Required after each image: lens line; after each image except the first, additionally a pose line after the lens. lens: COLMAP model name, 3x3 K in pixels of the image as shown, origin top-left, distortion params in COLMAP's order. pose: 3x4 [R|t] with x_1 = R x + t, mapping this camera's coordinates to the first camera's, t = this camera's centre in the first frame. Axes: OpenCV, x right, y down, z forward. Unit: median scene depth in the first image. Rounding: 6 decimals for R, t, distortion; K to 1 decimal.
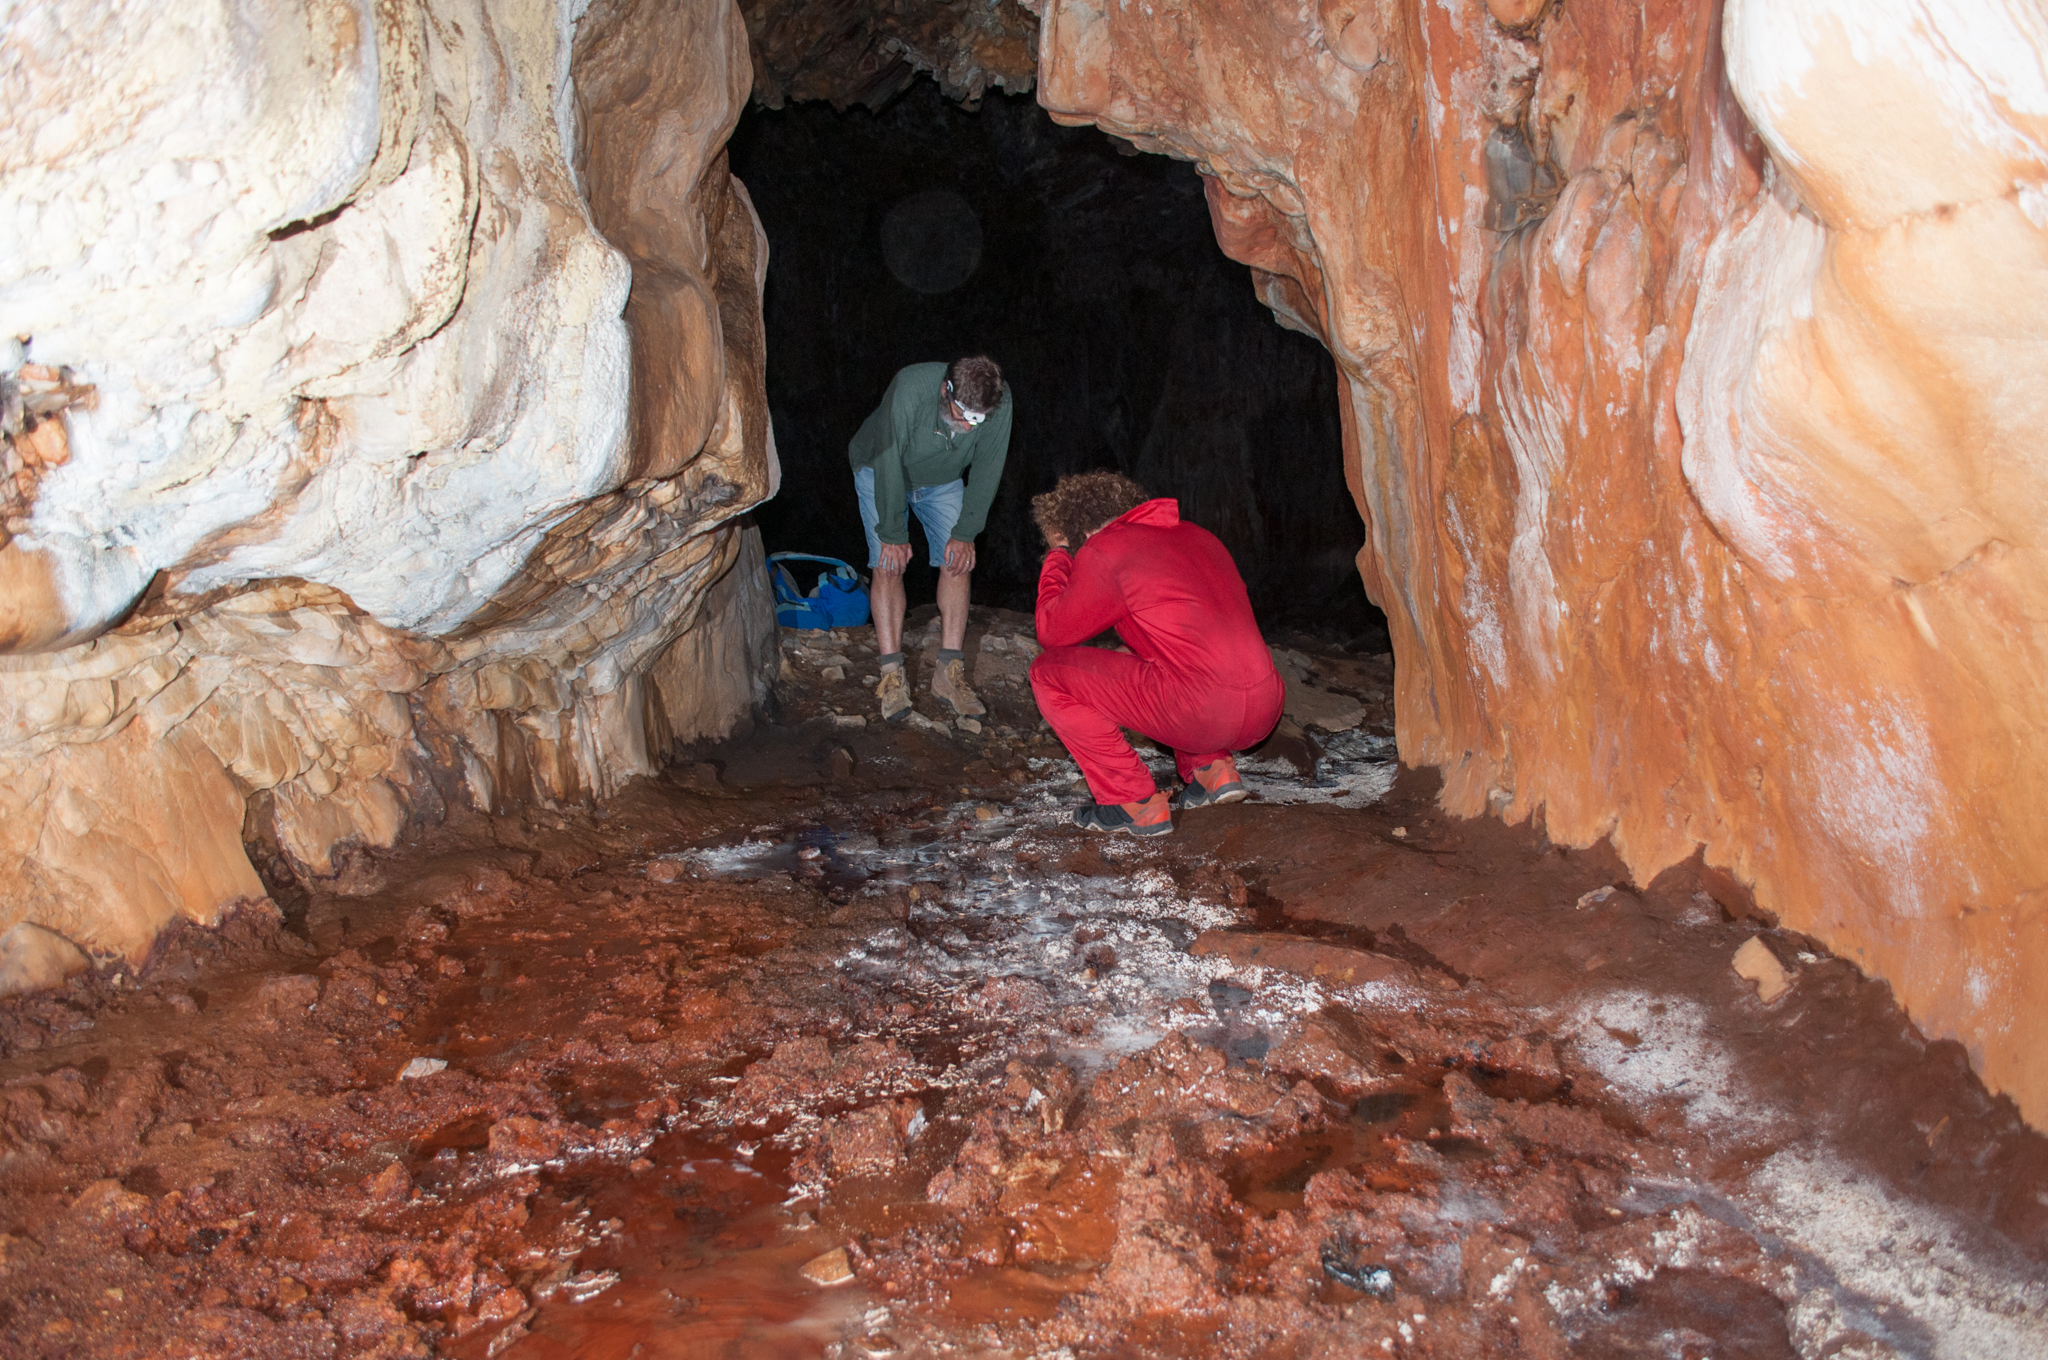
lens RADIAL K [[1638.6, 0, 1028.0], [0, 1638.6, 662.3], [0, 0, 1]] dist [-0.083149, 0.019215]
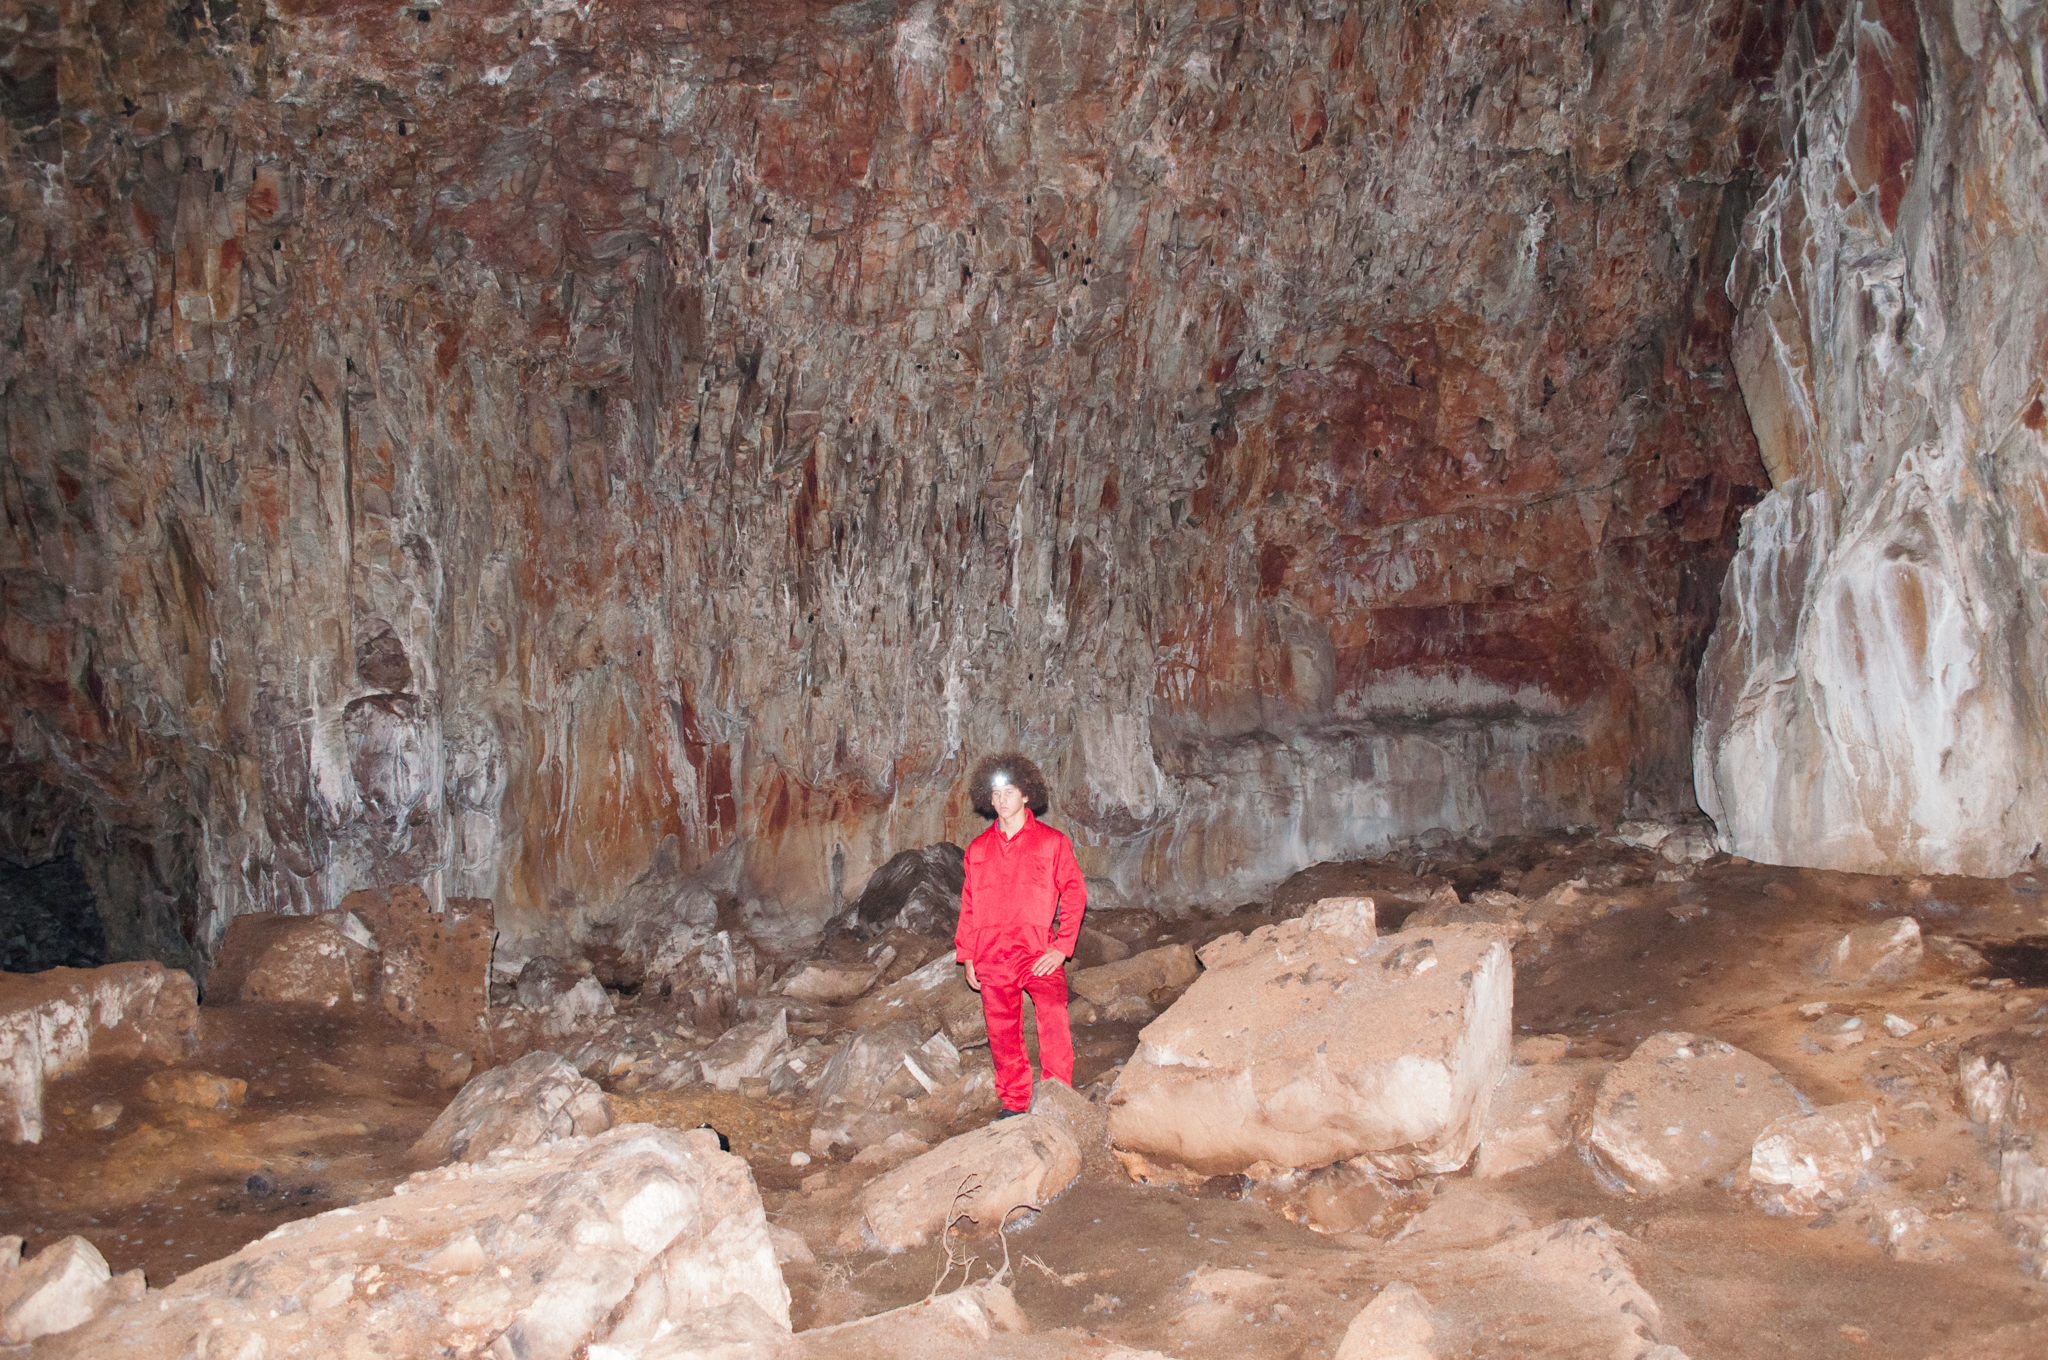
lens RADIAL K [[1638.6, 0, 1028.0], [0, 1638.6, 662.3], [0, 0, 1]] dist [-0.083149, 0.019215]
pose [[0.932196, 0.007900, 0.361866, 0.053138], [0.046628, 0.988810, -0.141704, -0.045135], [-0.358937, 0.148969, 0.921397, 0.486619]]
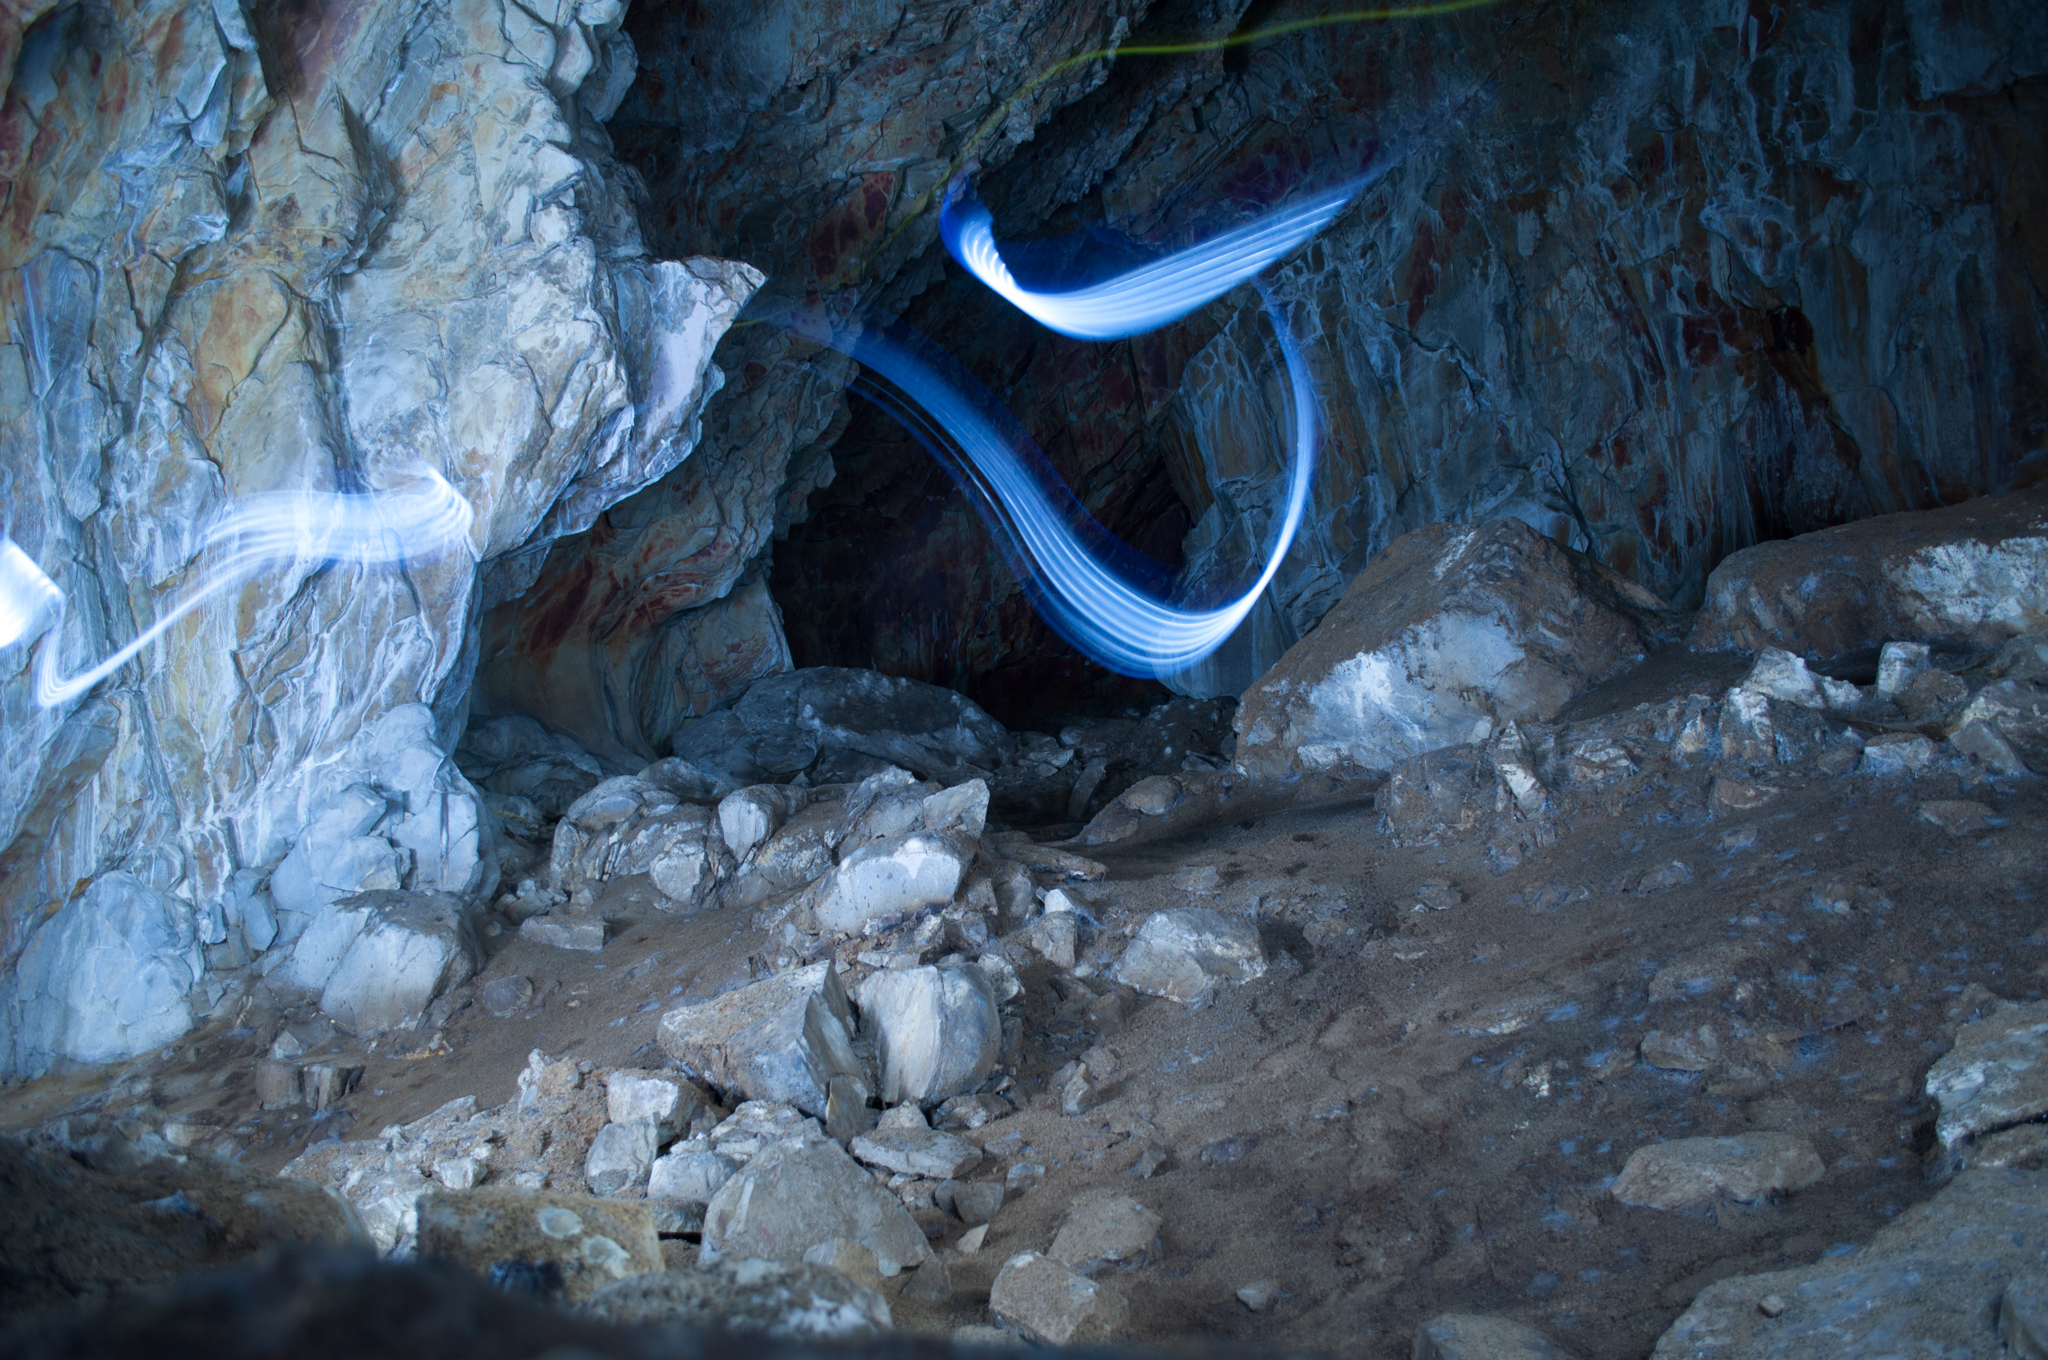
lens RADIAL K [[1638.6, 0, 1028.0], [0, 1638.6, 662.3], [0, 0, 1]] dist [-0.083149, 0.019215]
pose [[-0.114570, 0.124927, 0.985529, -0.223038], [0.133122, 0.985044, -0.109390, -0.010288], [-0.984455, 0.118663, -0.129487, 0.996592]]
